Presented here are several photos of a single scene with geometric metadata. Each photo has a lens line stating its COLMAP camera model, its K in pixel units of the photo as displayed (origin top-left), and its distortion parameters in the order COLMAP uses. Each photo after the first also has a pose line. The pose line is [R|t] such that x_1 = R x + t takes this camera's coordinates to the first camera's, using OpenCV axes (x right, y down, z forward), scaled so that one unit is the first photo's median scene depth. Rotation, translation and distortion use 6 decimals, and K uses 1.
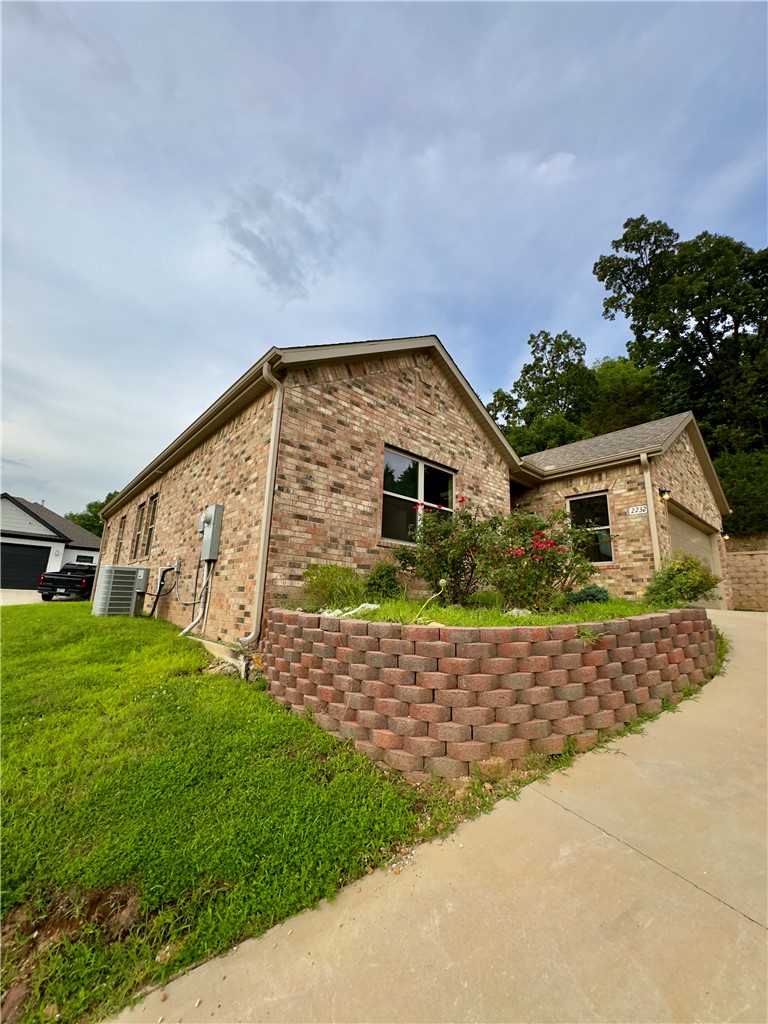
lens RADIAL K [[405.8, 0, 388.0], [0, 405.8, 510.9], [0, 0, 1]] dist [-0.000687, -0.000340]
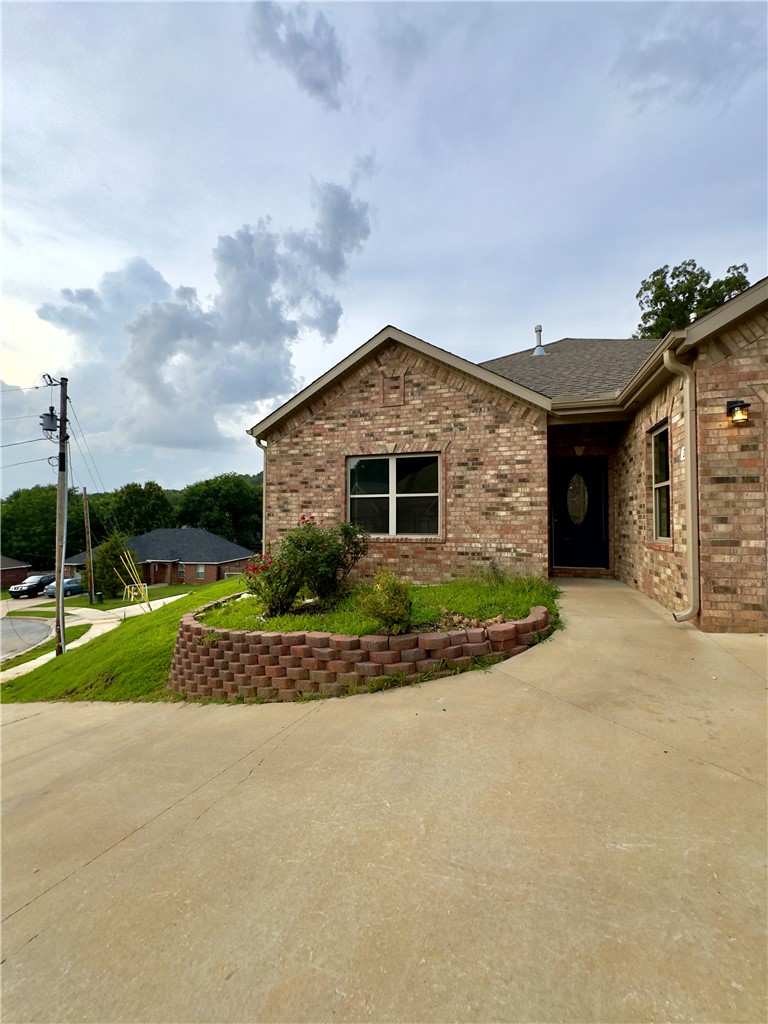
lens RADIAL K [[405.8, 0, 389.6], [0, 405.8, 511.8], [0, 0, 1]] dist [-0.000687, -0.000340]
pose [[0.516181, -0.060227, -0.854359, 1.011438], [0.208522, 0.976346, 0.057157, -0.042926], [0.830708, -0.207656, 0.516530, 0.415648]]
